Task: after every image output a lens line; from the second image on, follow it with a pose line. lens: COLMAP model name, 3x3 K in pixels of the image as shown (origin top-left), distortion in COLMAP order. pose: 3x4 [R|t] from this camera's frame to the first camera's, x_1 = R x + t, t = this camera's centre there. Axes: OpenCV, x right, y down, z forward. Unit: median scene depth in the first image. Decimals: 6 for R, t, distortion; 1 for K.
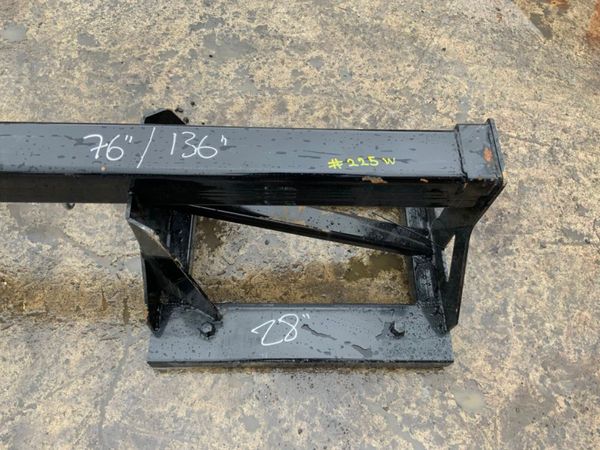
lens RADIAL K [[488.8, 0, 289.5], [0, 488.8, 227.4], [0, 0, 1]] dist [0.102741, -0.222258]
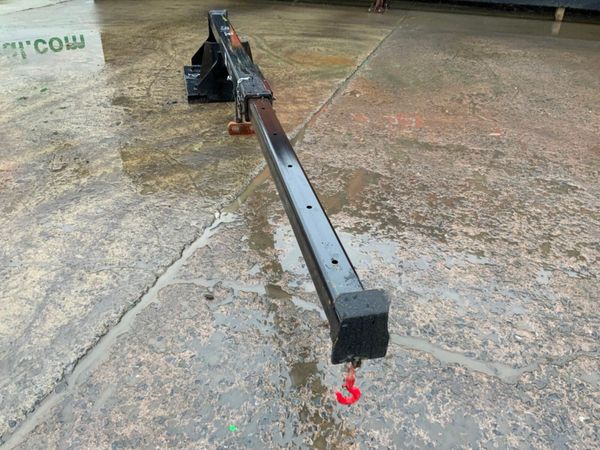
lens RADIAL K [[495.5, 0, 300.7], [0, 495.5, 231.5], [0, 0, 1]] dist [0.060753, -0.106842]
pose [[-0.218751, -0.592423, 0.775360, -2.899230], [0.849053, 0.276043, 0.450455, -0.668603], [-0.480893, 0.756859, 0.442613, 0.148730]]
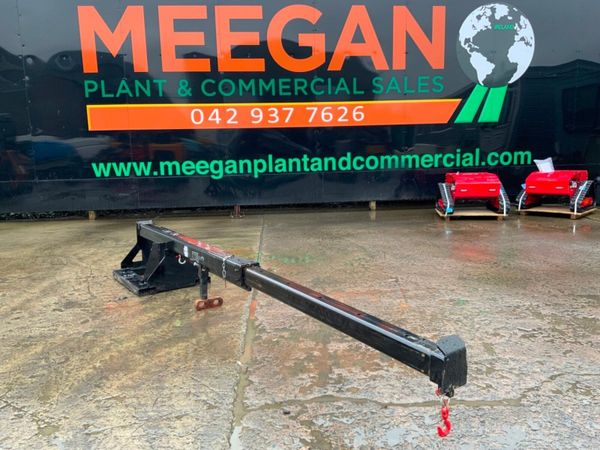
lens RADIAL K [[494.8, 0, 301.2], [0, 494.8, 228.9], [0, 0, 1]] dist [0.101520, -0.208881]
pose [[-0.571716, -0.191371, 0.797821, -3.133914], [0.720079, 0.349023, 0.599725, -1.400758], [-0.393228, 0.917366, -0.061739, 0.540601]]
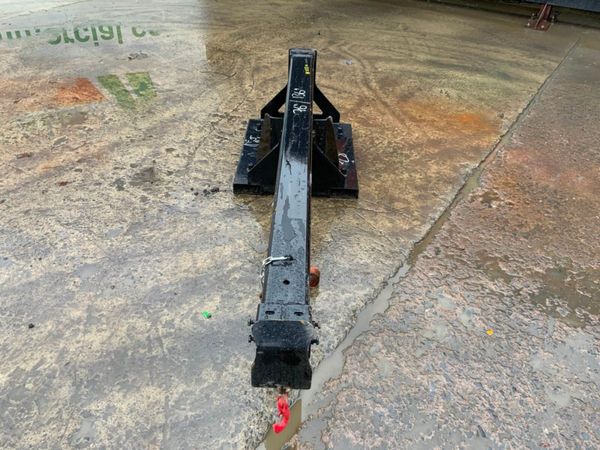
lens RADIAL K [[494.8, 0, 301.2], [0, 494.8, 228.9], [0, 0, 1]] dist [0.101520, -0.208881]
pose [[0.034877, -0.647929, 0.760902, -1.736486], [0.873864, 0.389196, 0.291356, -0.427714], [-0.484918, 0.654764, 0.579775, 0.002043]]
